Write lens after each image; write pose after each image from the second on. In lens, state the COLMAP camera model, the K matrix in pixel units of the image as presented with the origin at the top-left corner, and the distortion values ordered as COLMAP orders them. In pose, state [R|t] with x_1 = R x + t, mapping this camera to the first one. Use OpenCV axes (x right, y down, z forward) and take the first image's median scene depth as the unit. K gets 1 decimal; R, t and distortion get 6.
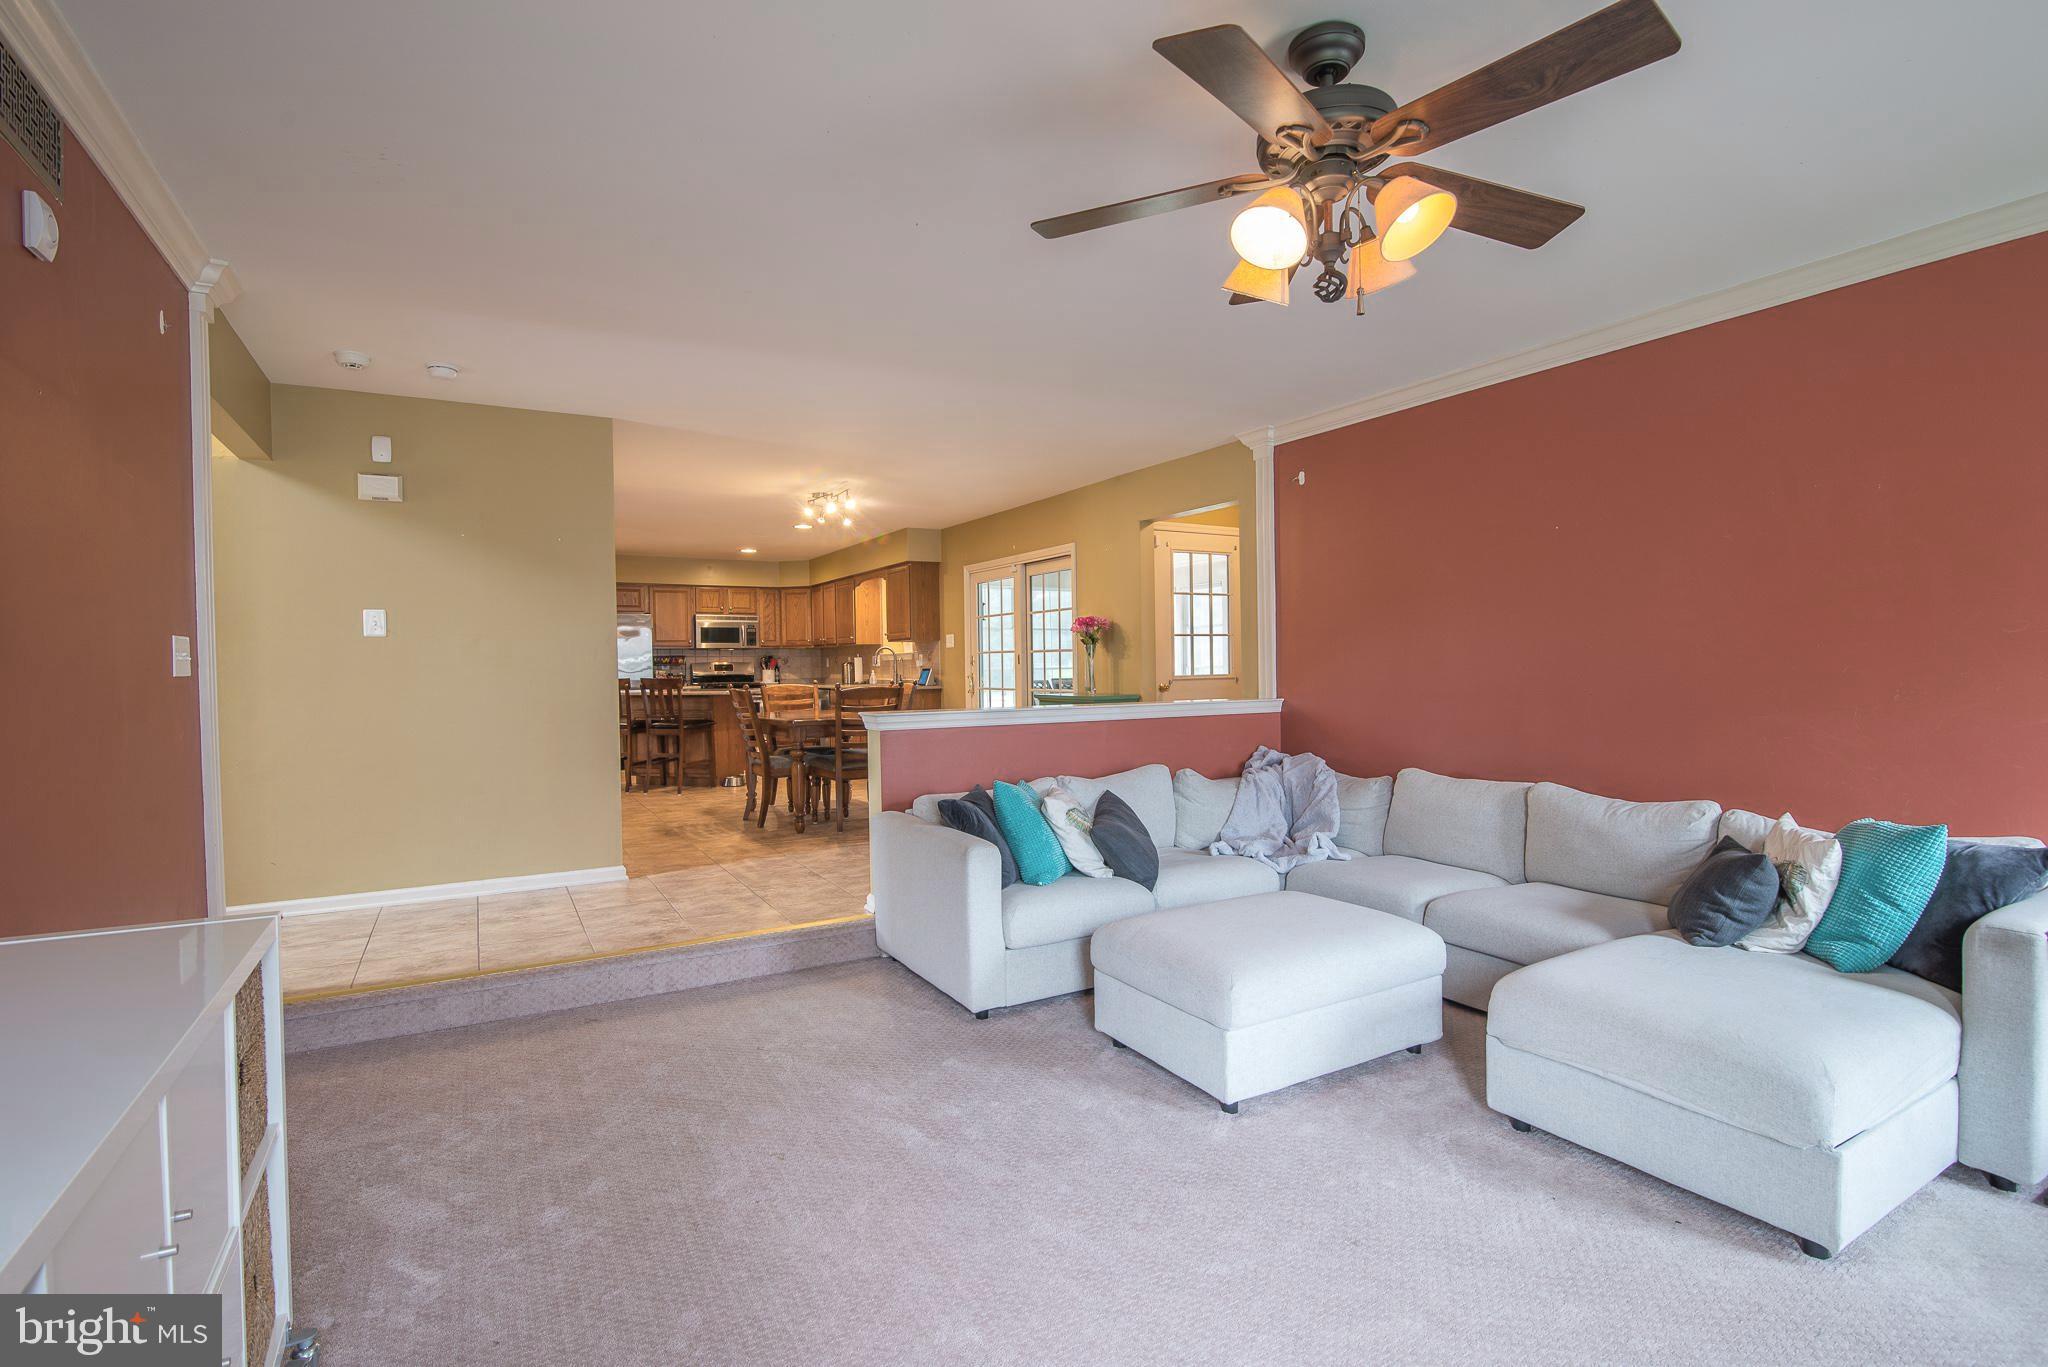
lens RADIAL K [[955.7, 0, 1027.4], [0, 955.7, 685.3], [0, 0, 1]] dist [-0.023092, 0.001981]
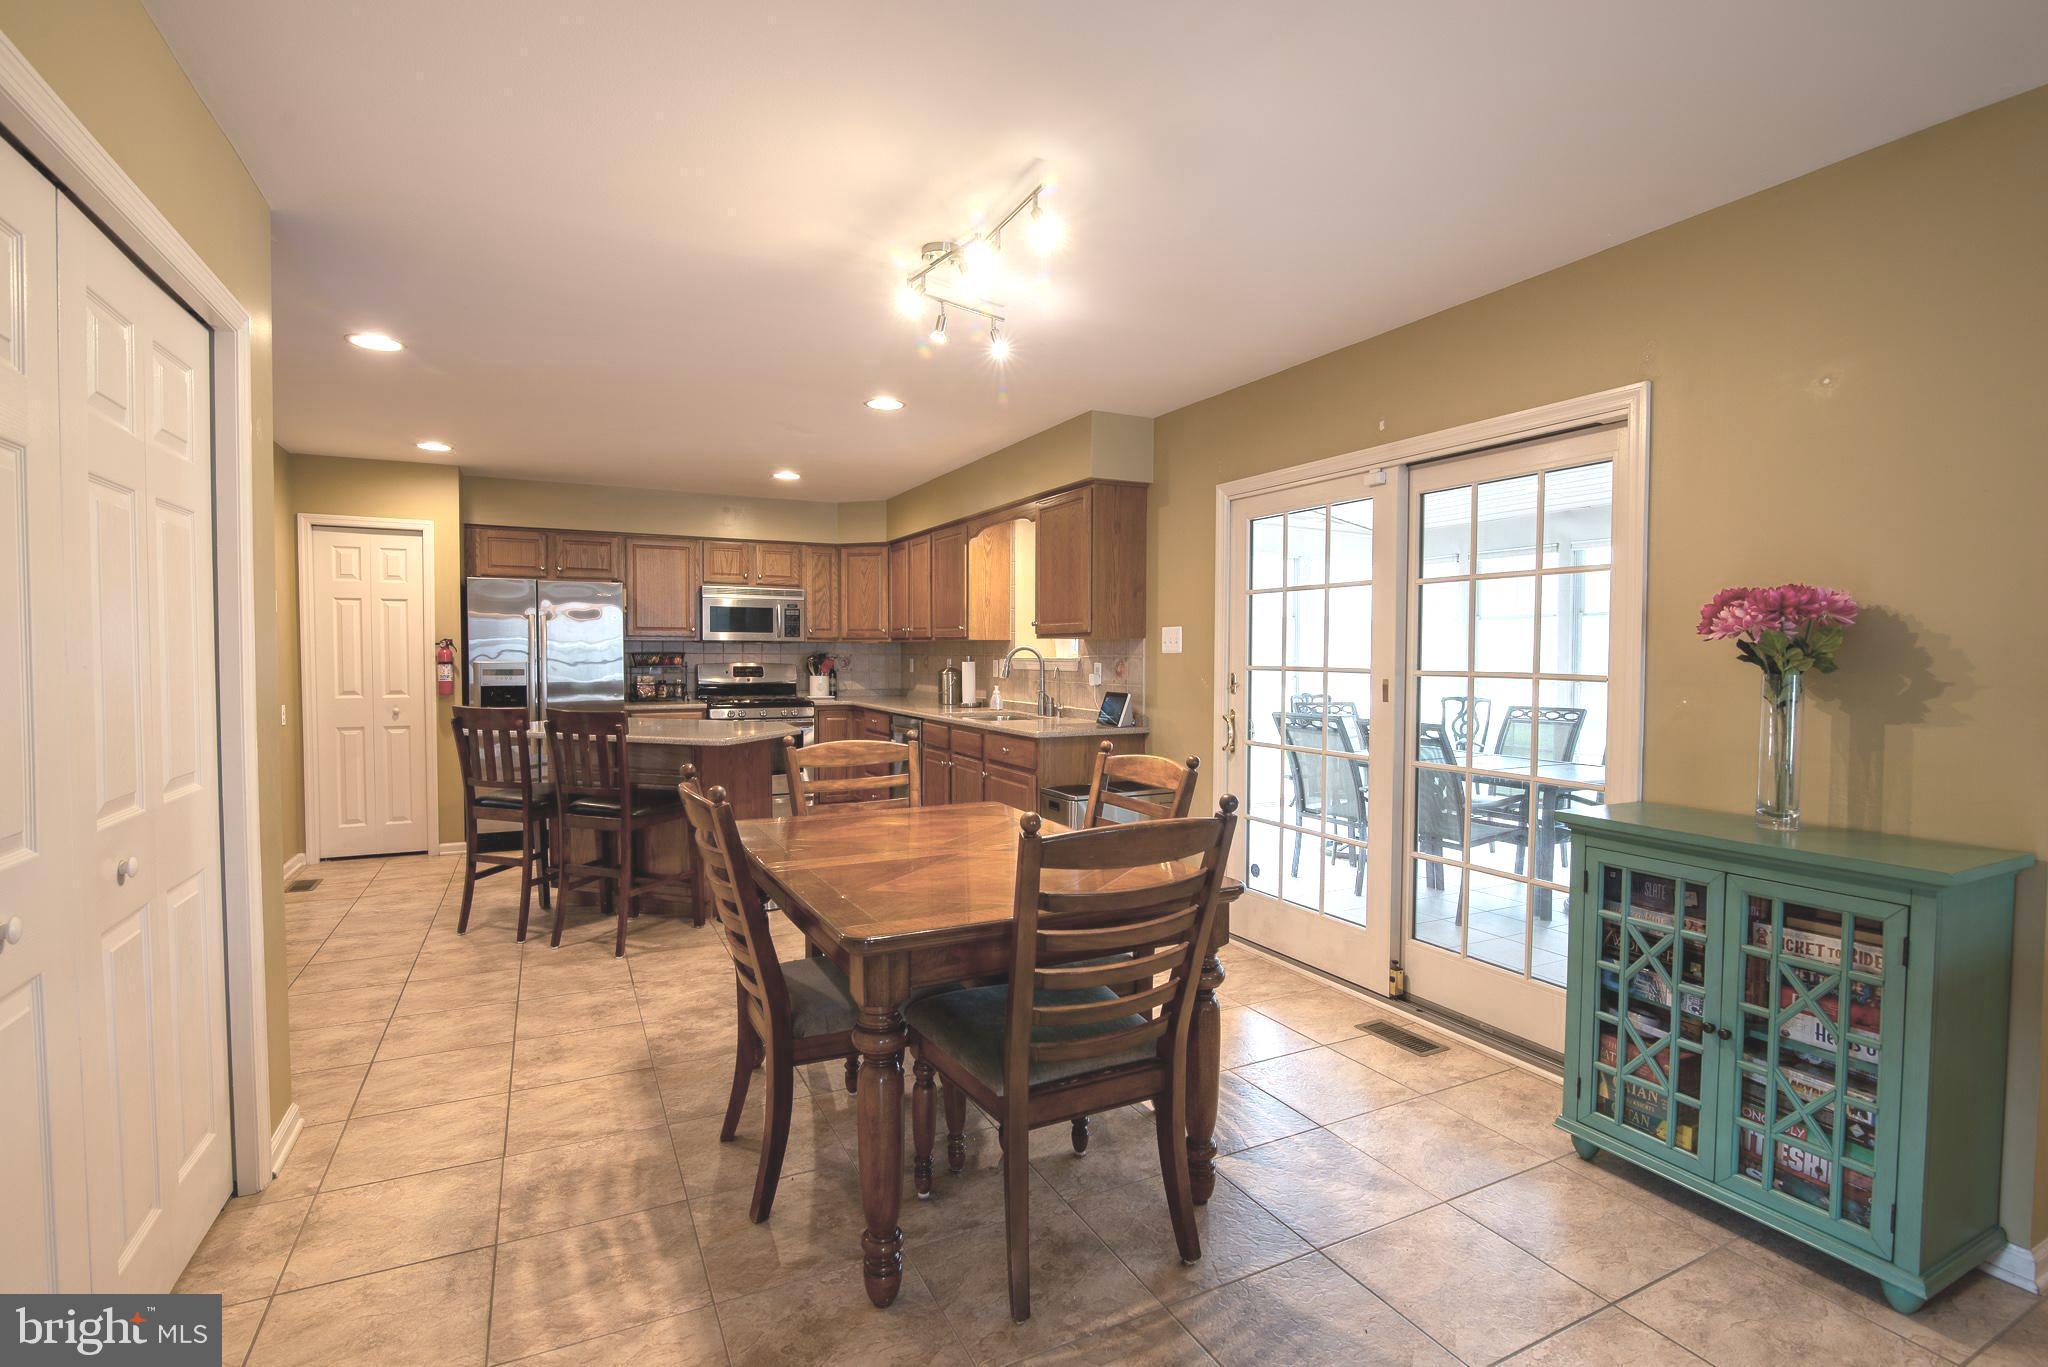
lens RADIAL K [[955.7, 0, 1019.7], [0, 955.7, 686.9], [0, 0, 1]] dist [-0.023092, 0.001981]
pose [[0.997342, 0.021103, -0.069733, -0.104495], [-0.020017, 0.999668, 0.016232, -0.023754], [0.070052, -0.014793, 0.997434, 0.416271]]
